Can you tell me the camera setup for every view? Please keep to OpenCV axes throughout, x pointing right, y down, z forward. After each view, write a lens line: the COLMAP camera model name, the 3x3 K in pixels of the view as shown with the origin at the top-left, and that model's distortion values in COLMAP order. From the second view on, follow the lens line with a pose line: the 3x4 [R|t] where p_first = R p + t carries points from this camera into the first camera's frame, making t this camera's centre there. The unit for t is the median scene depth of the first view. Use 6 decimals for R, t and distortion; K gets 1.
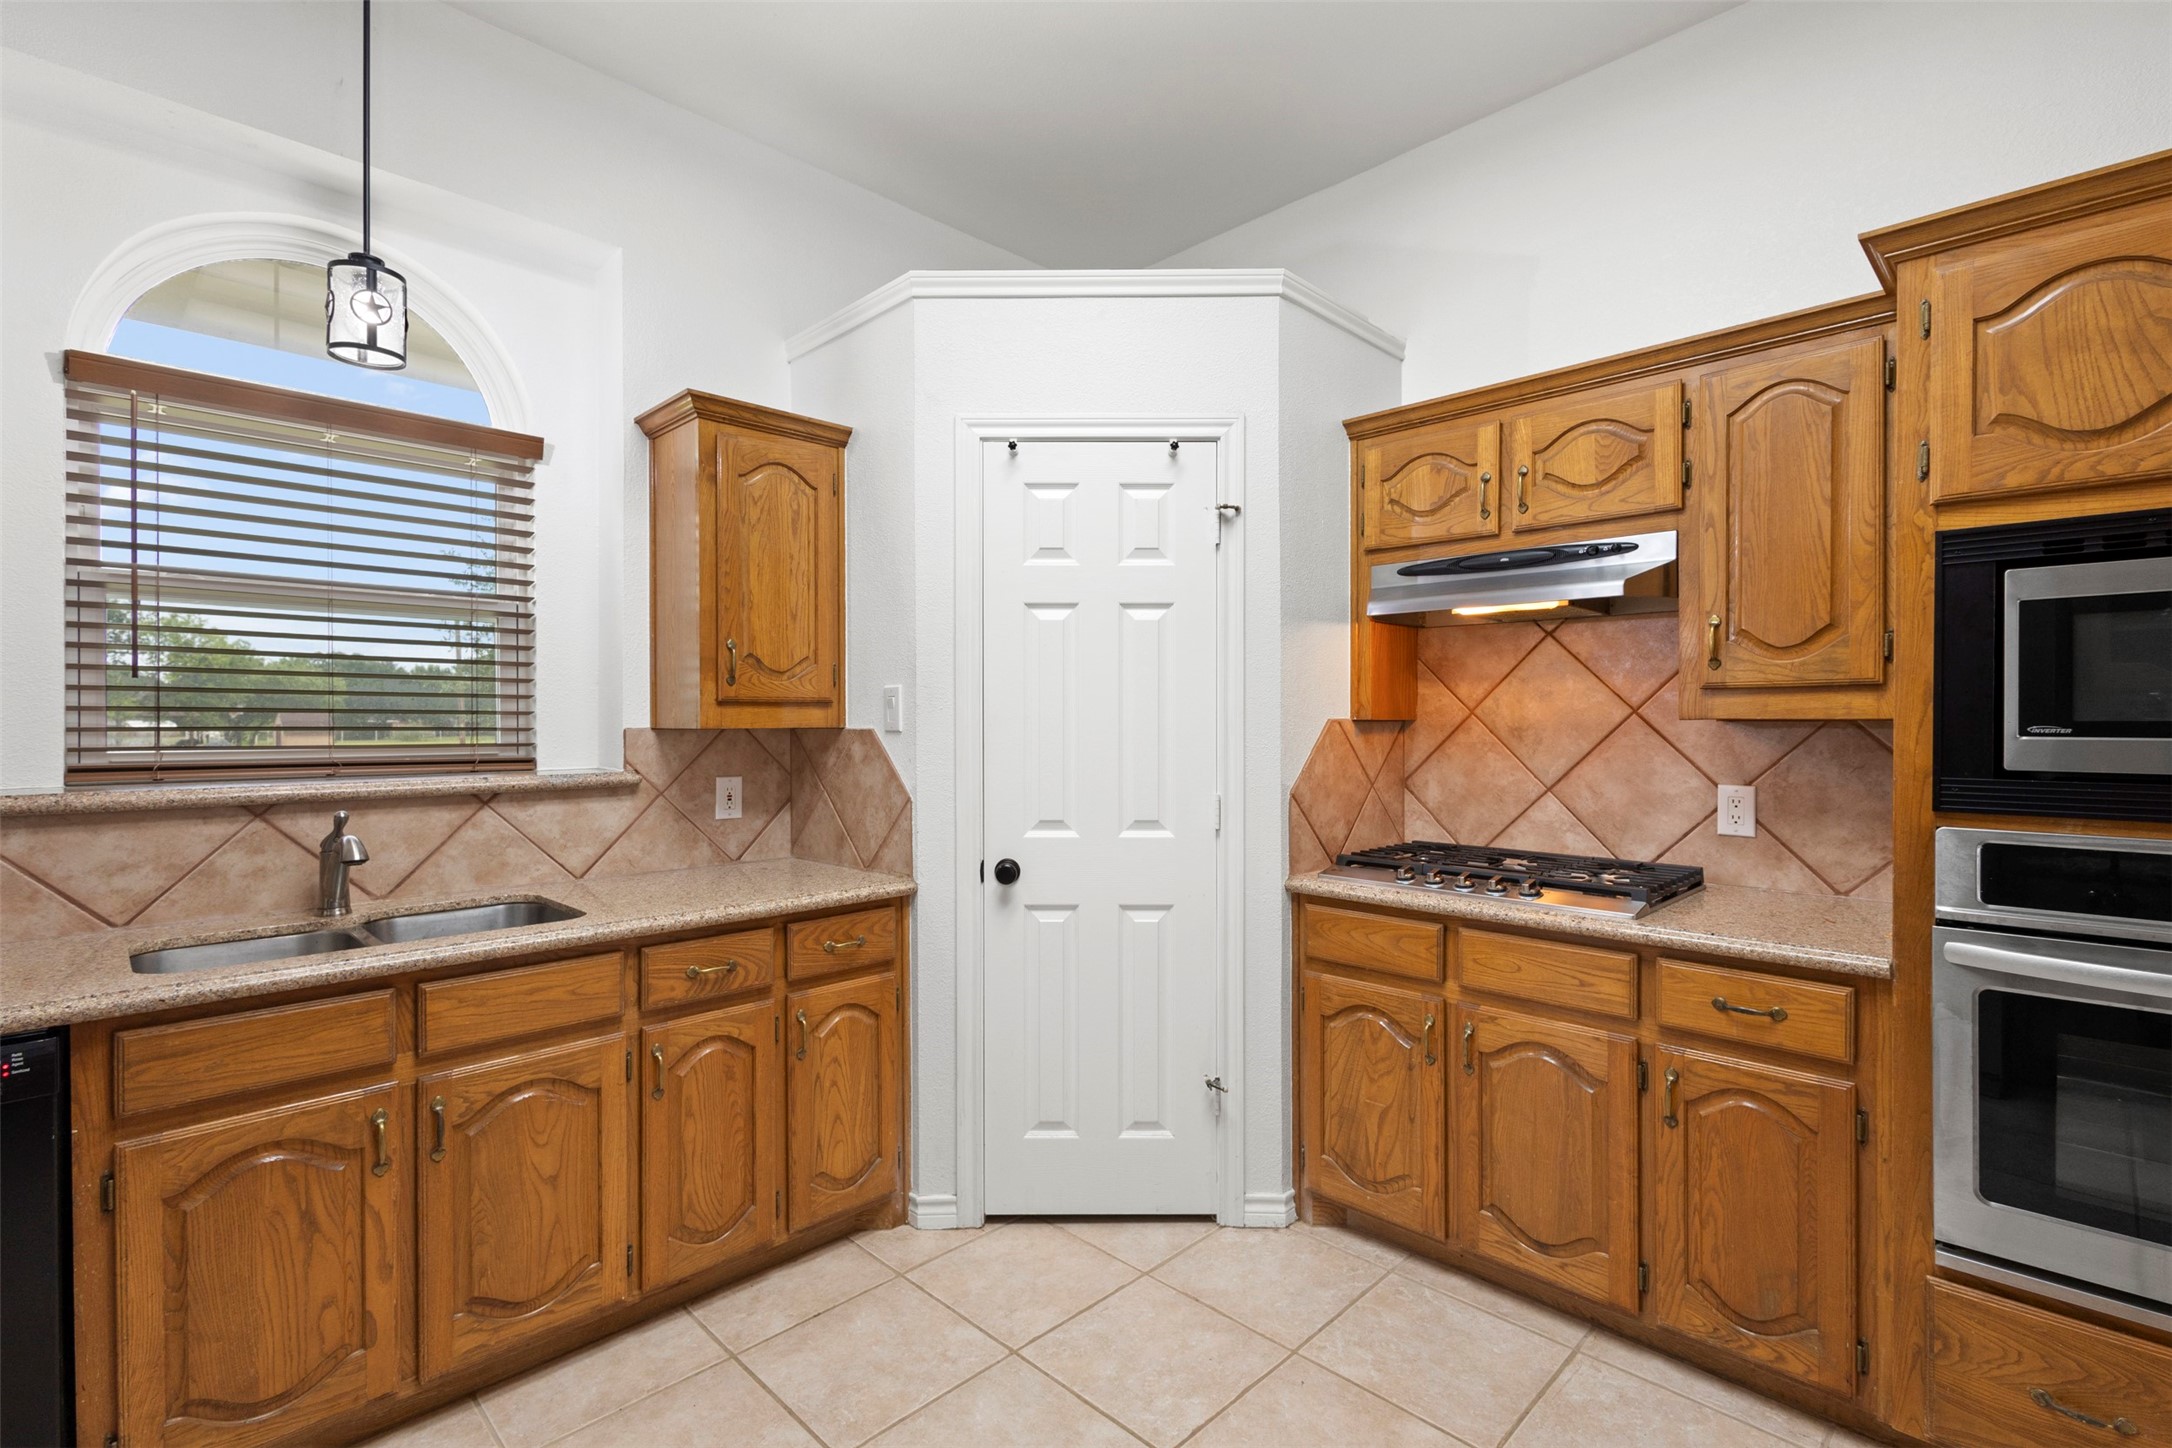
lens RADIAL K [[991.1, 0, 1084.3], [0, 991.1, 724.1], [0, 0, 1]] dist [0.007748, -0.001592]
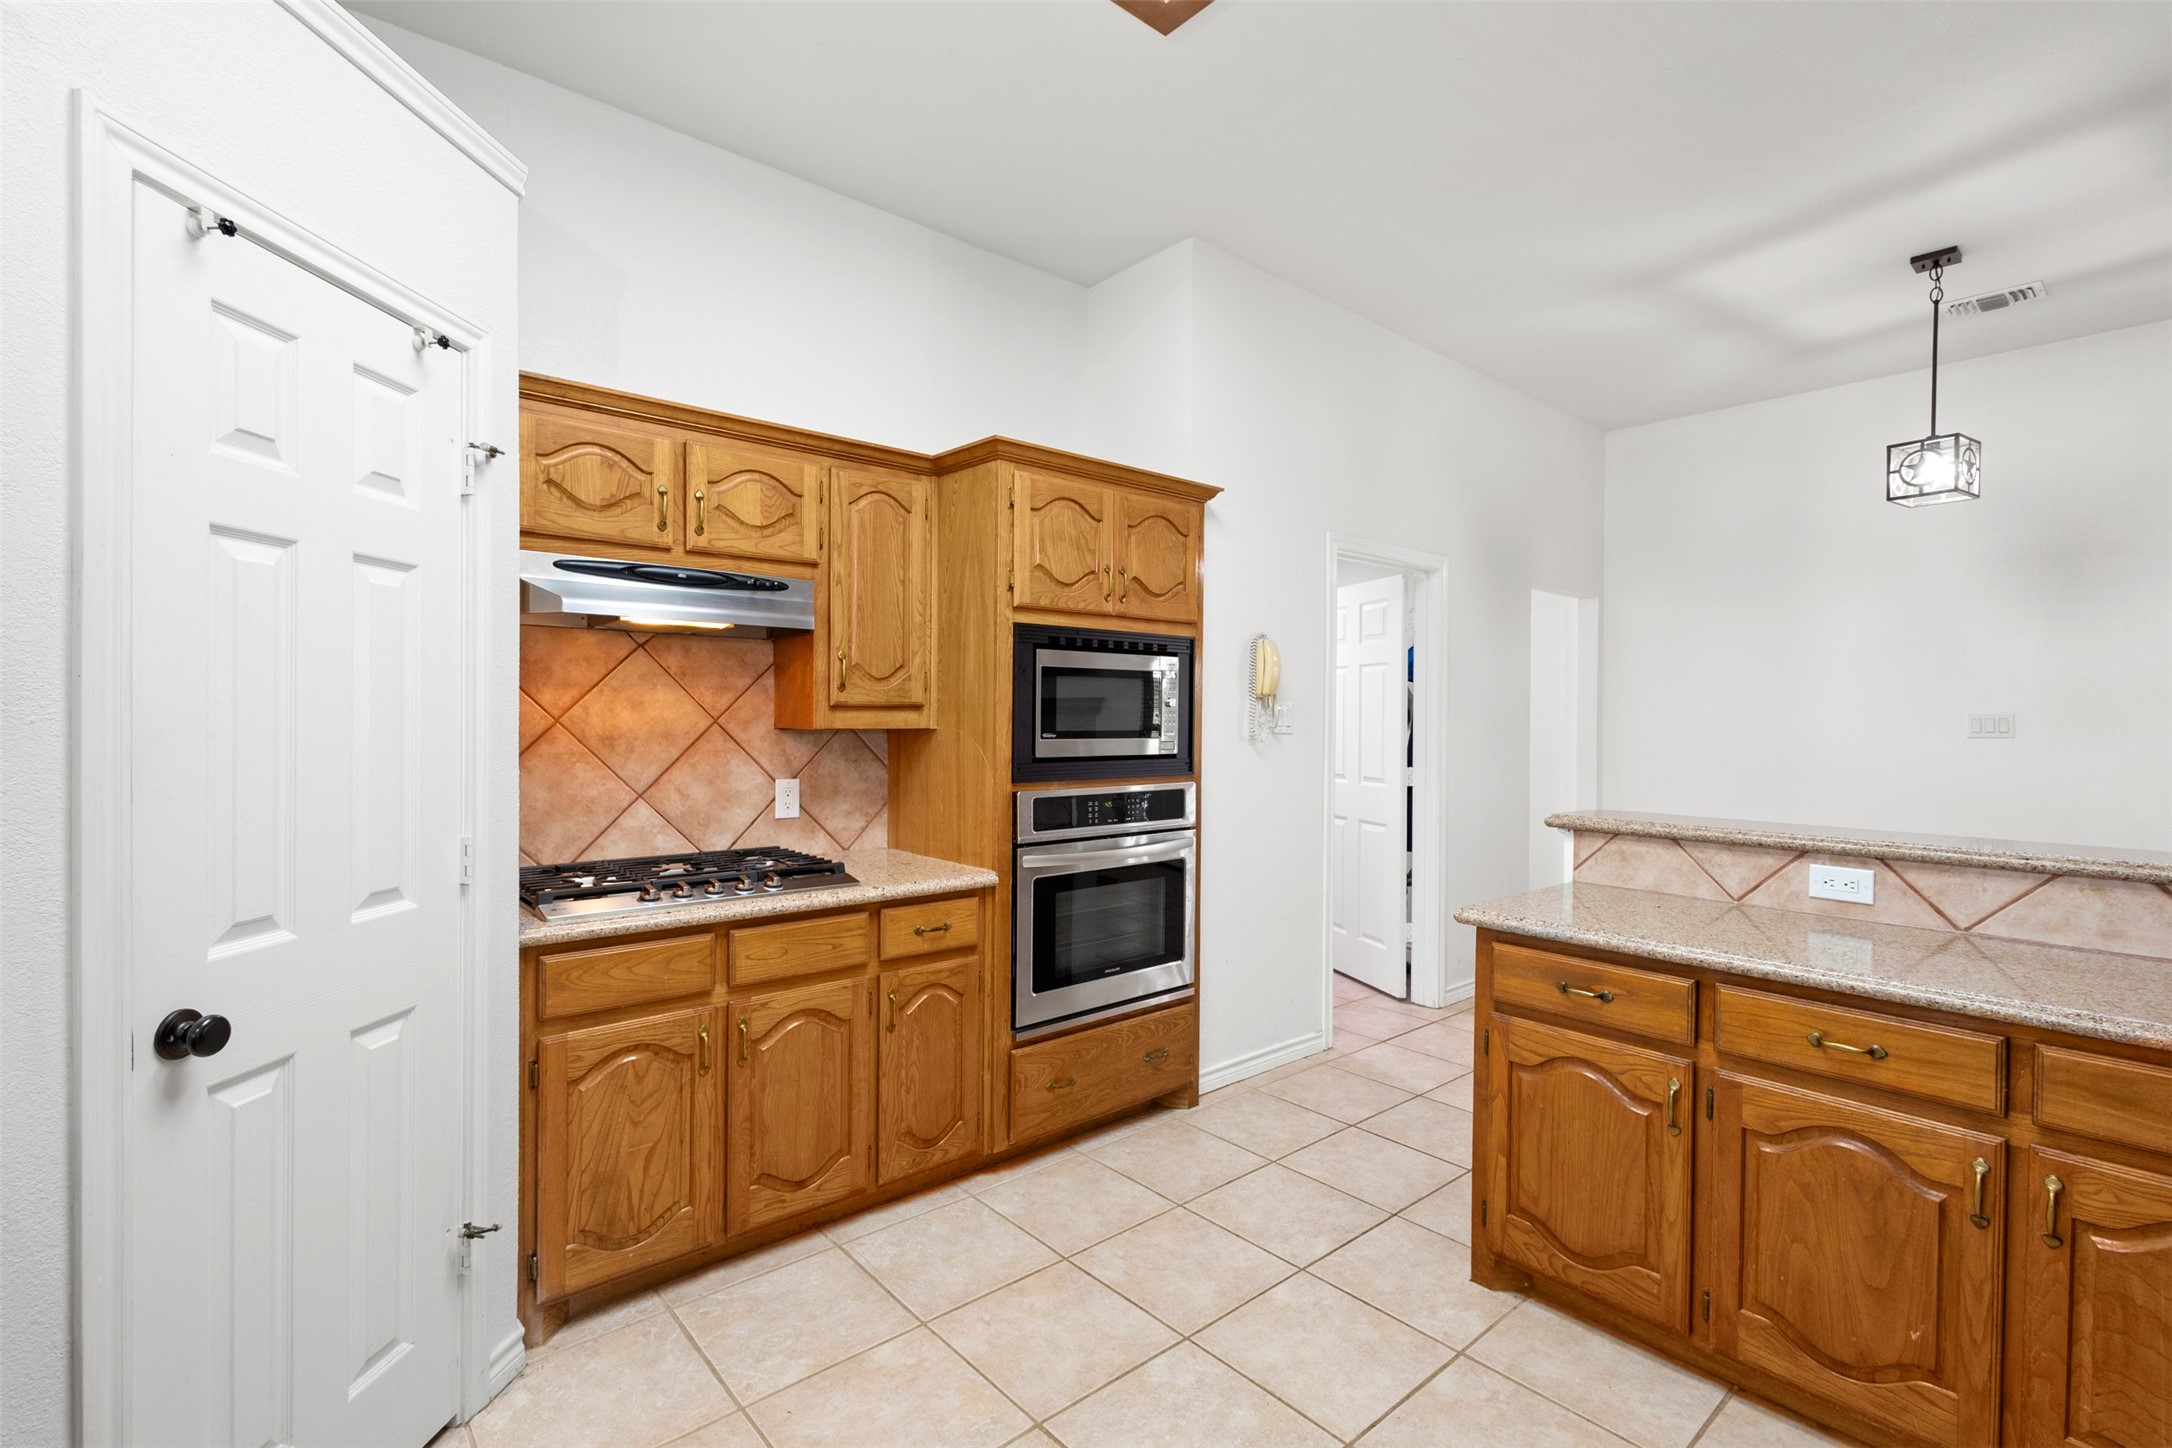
lens RADIAL K [[991.1, 0, 1089.4], [0, 991.1, 725.4], [0, 0, 1]] dist [0.007748, -0.001592]
pose [[0.068273, -0.008302, 0.997632, -0.575485], [-0.002372, 0.999961, 0.008484, -0.019163], [-0.997664, -0.002945, 0.068251, 0.500235]]
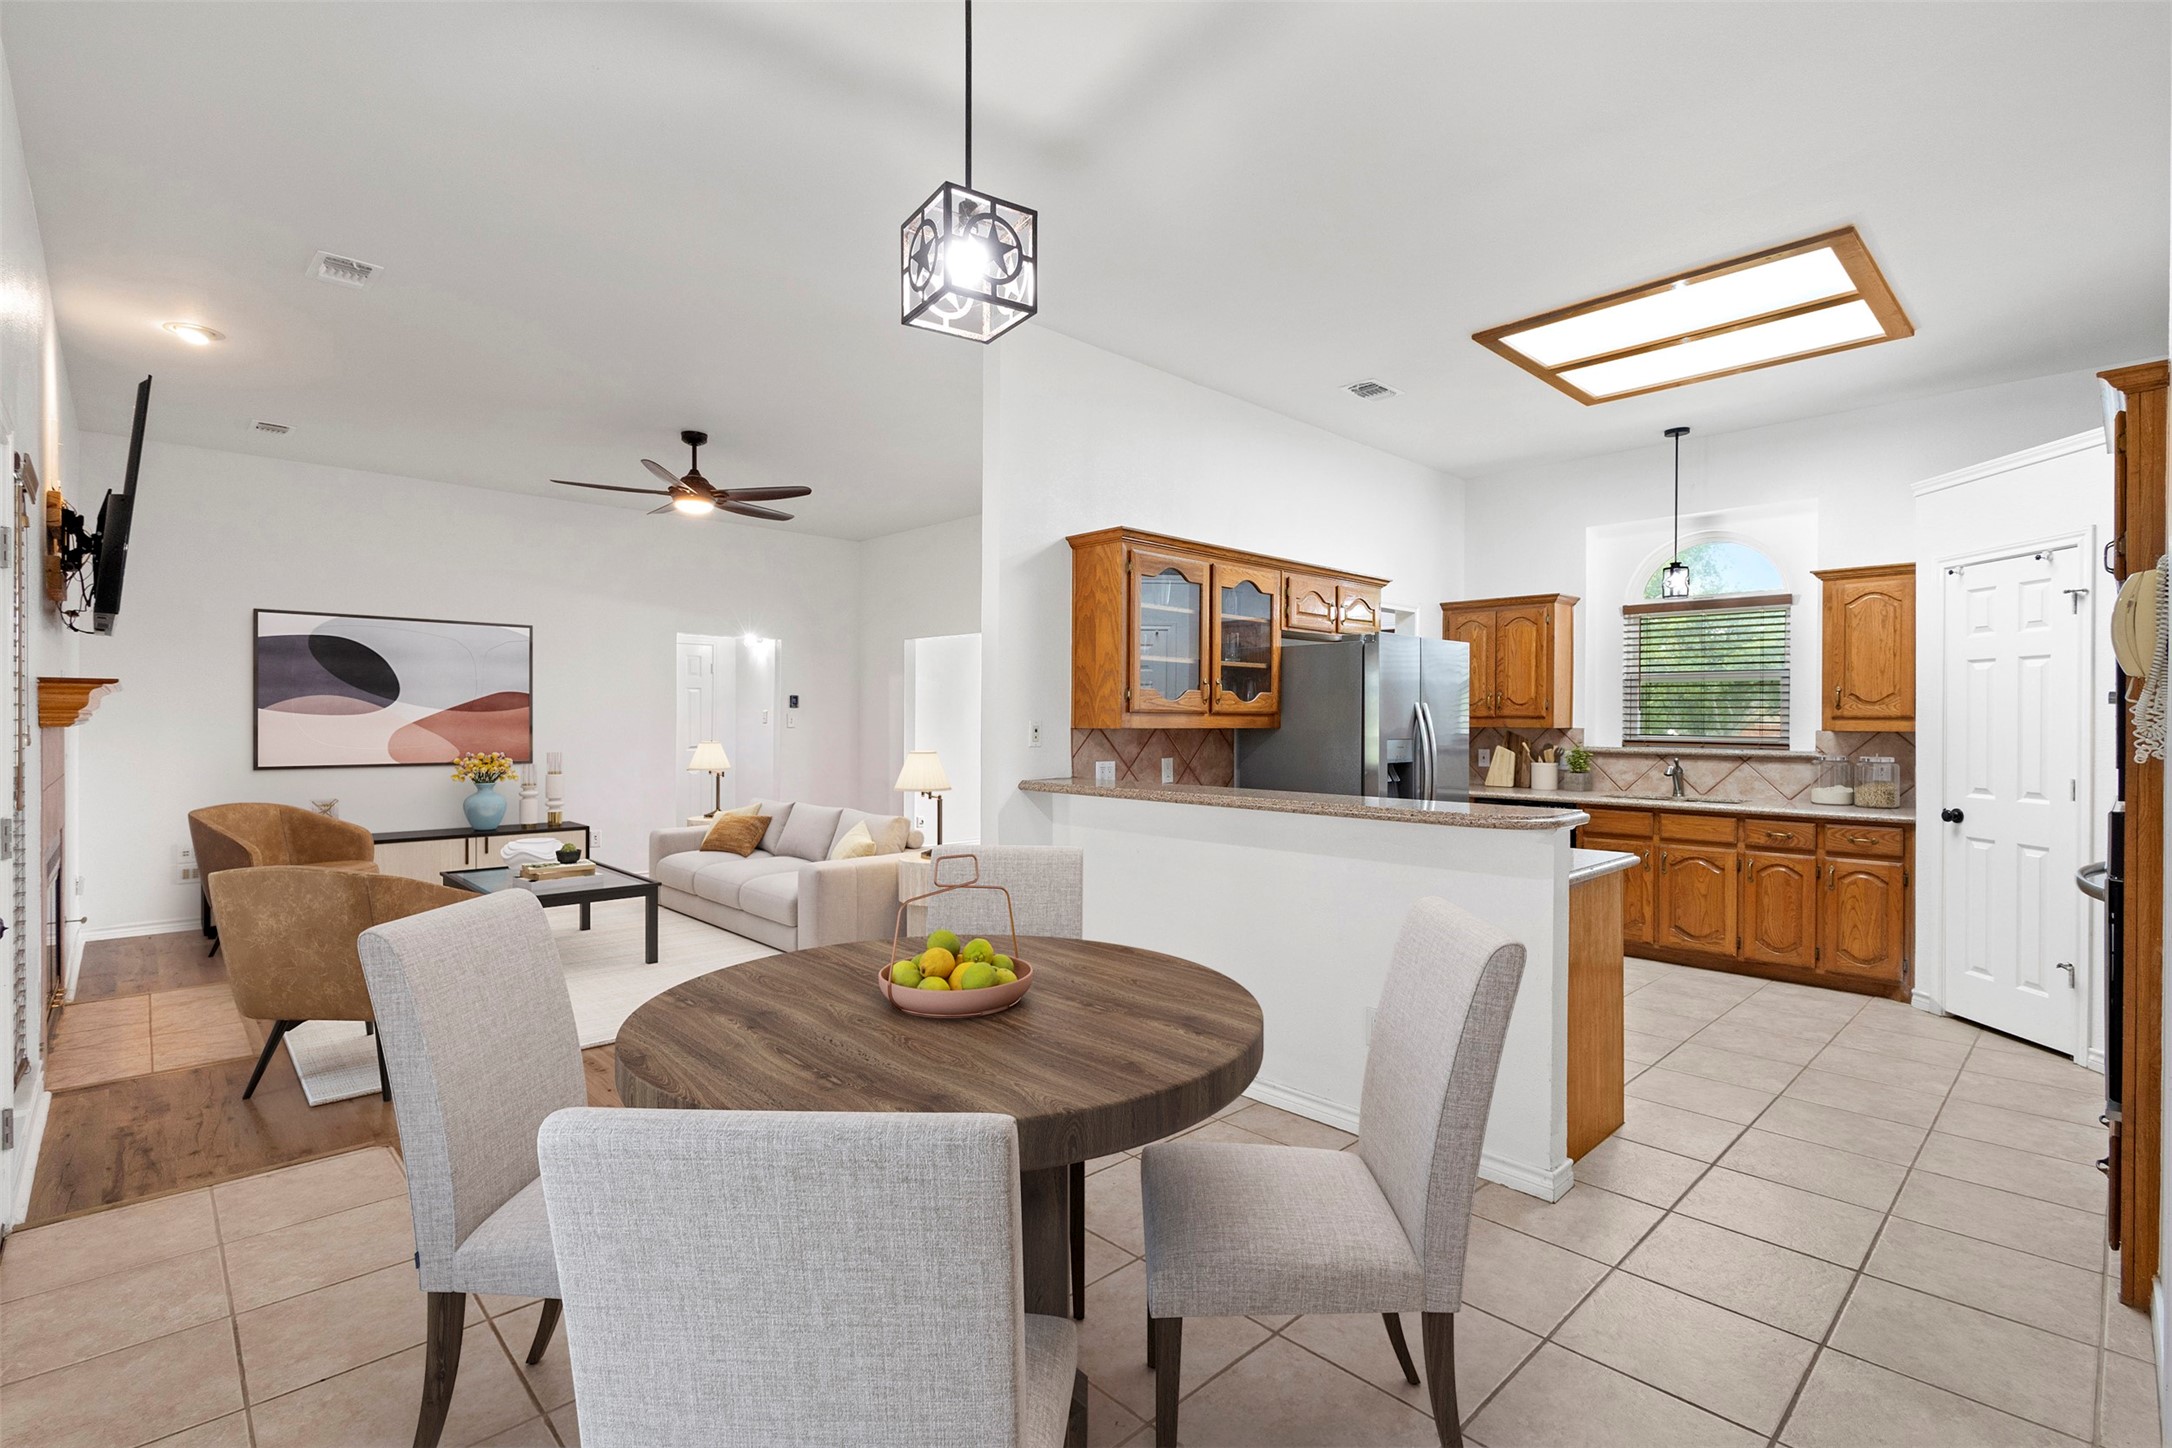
lens RADIAL K [[991.1, 0, 1079.2], [0, 991.1, 725.1], [0, 0, 1]] dist [0.007748, -0.001592]
pose [[-0.028778, 0.006997, -0.999561, 1.740077], [-0.008564, 0.999937, 0.007246, -0.009490], [0.999549, 0.008768, -0.028717, -0.493051]]
